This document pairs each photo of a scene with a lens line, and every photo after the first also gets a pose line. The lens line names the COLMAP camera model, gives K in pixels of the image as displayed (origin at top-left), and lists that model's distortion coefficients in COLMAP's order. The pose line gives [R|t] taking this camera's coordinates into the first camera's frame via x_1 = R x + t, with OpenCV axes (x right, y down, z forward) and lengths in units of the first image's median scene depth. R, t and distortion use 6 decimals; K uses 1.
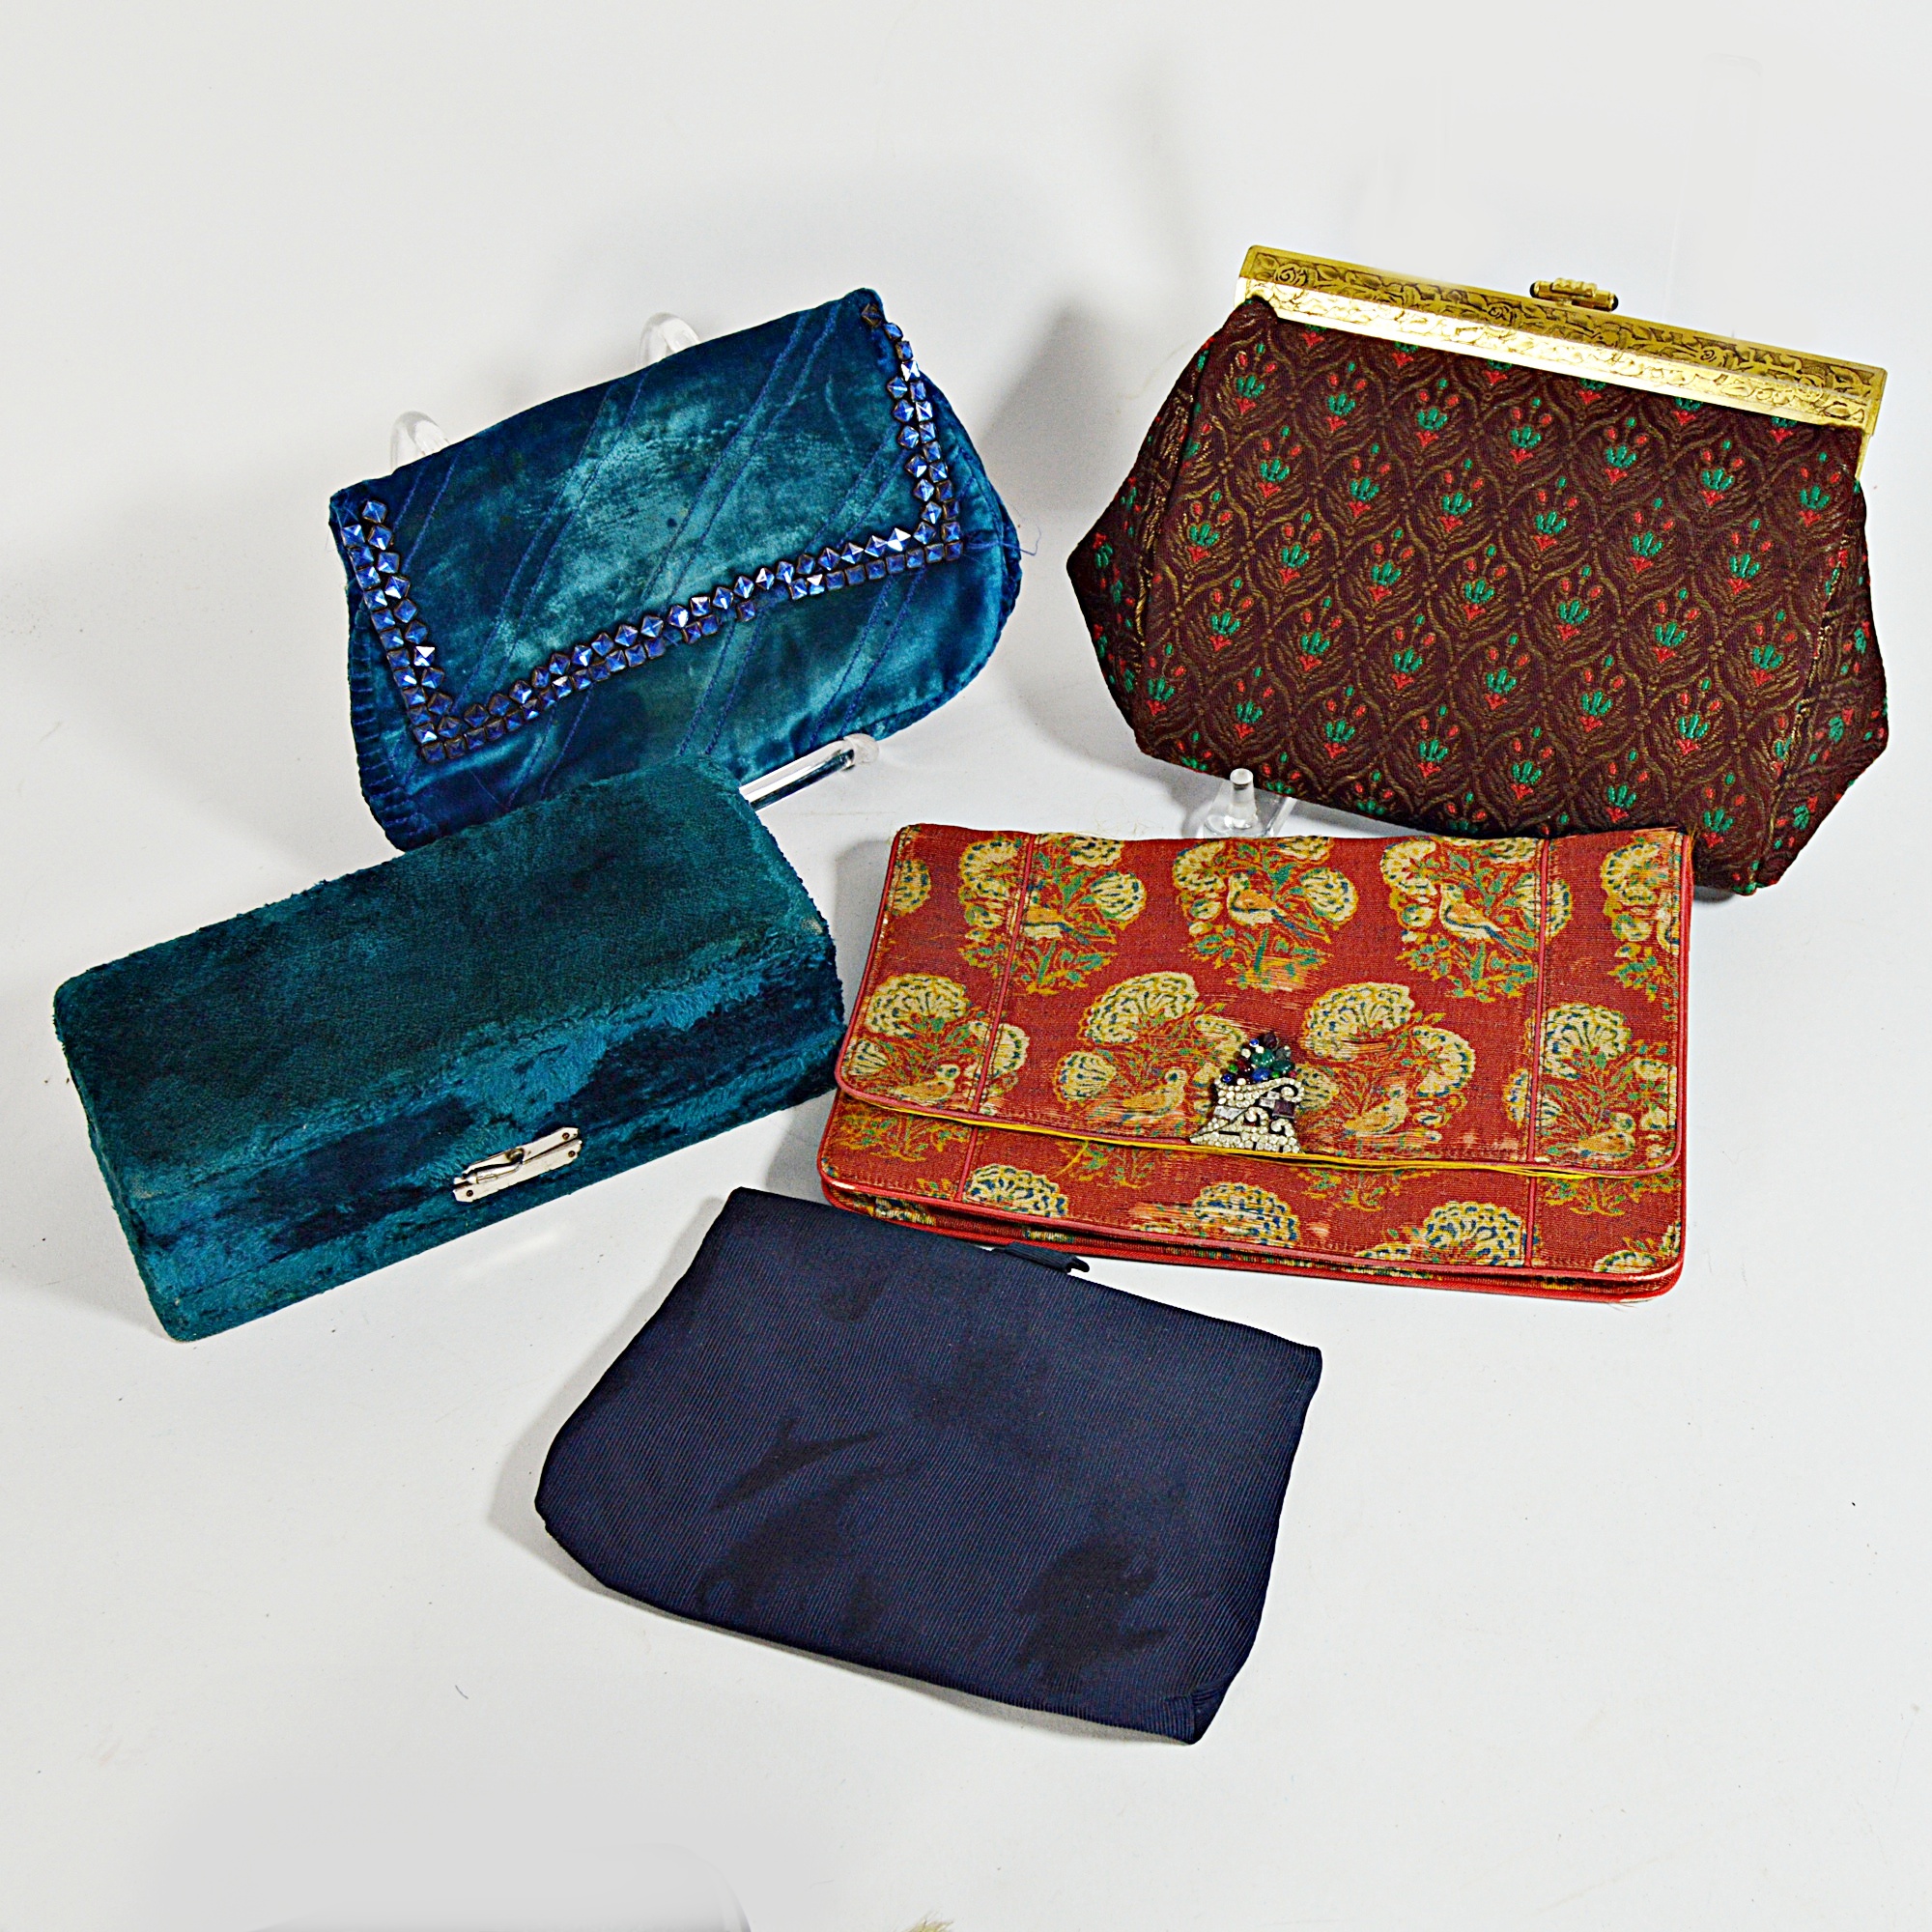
lens RADIAL K [[2999.0, 0, 1116.8], [0, 2999.0, 964.0], [0, 0, 1]] dist [-0.066977, -0.032010]
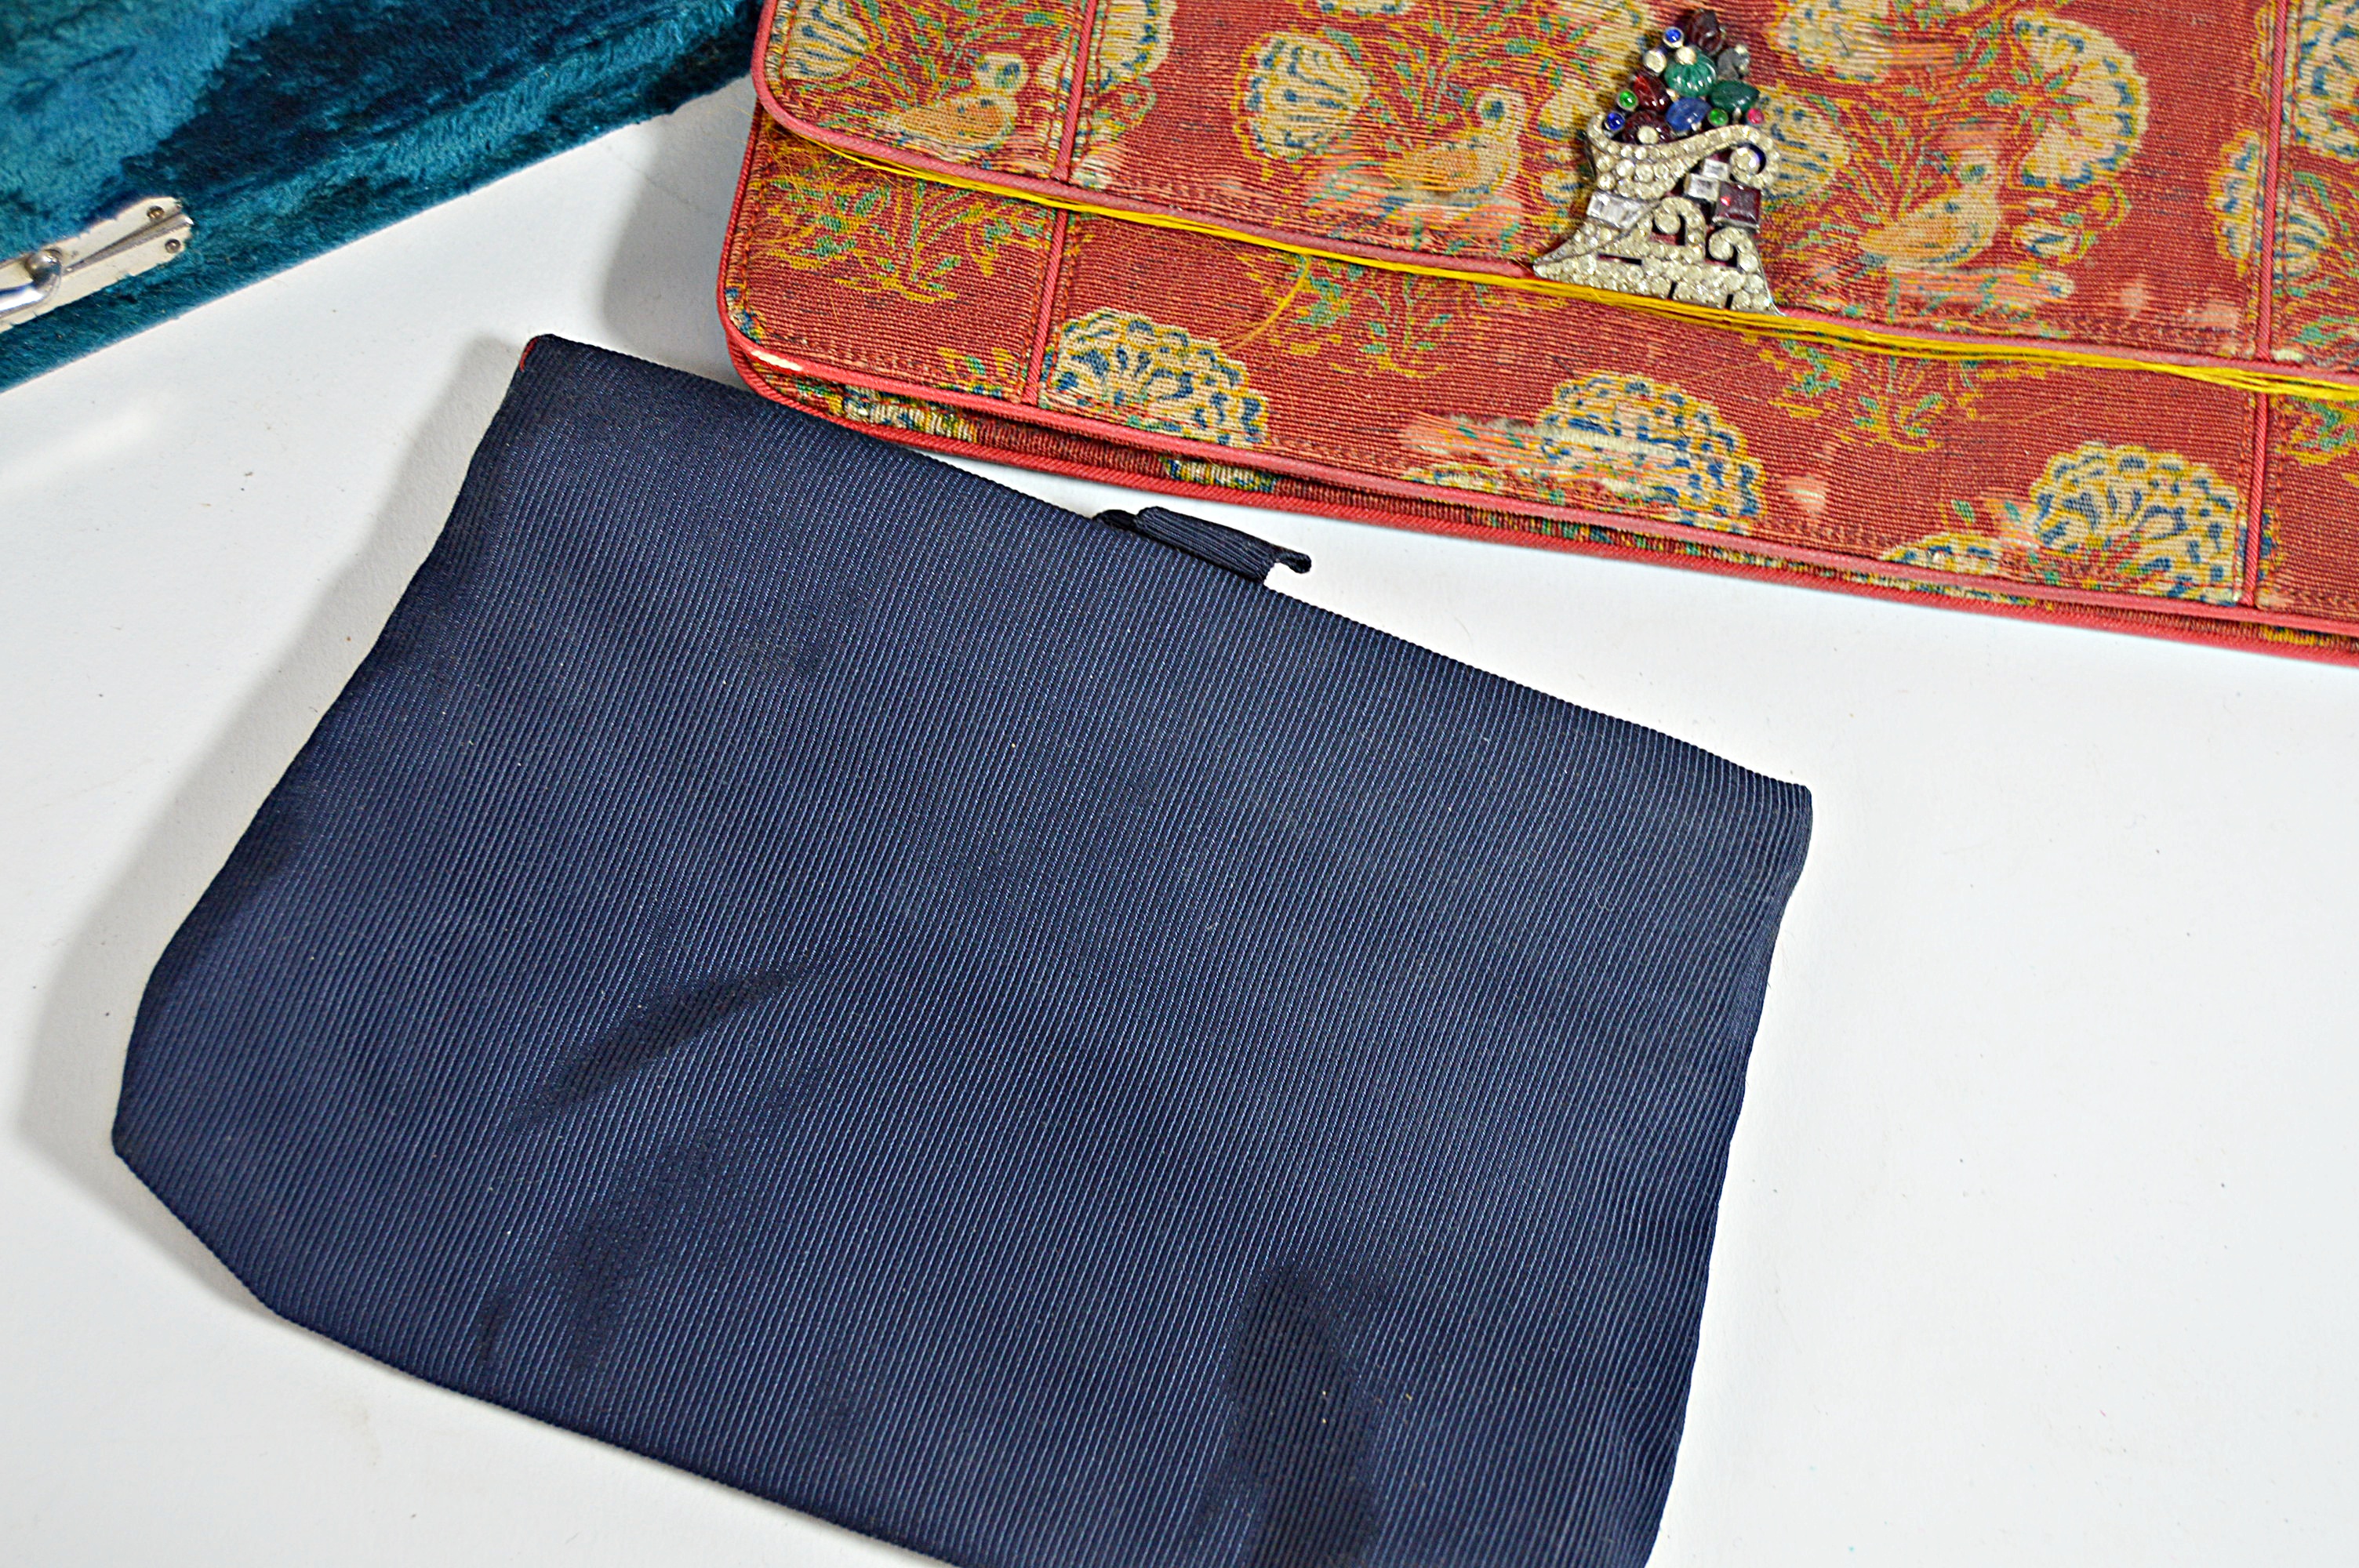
lens RADIAL K [[3492.6, 0, 1179.5], [0, 3492.6, 784.0], [0, 0, 1]] dist [-0.047635, -0.038257]
pose [[0.998047, 0.026113, 0.056751, -0.056398], [-0.046943, 0.912882, 0.405516, -0.081233], [-0.041218, -0.407388, 0.912325, 0.470570]]
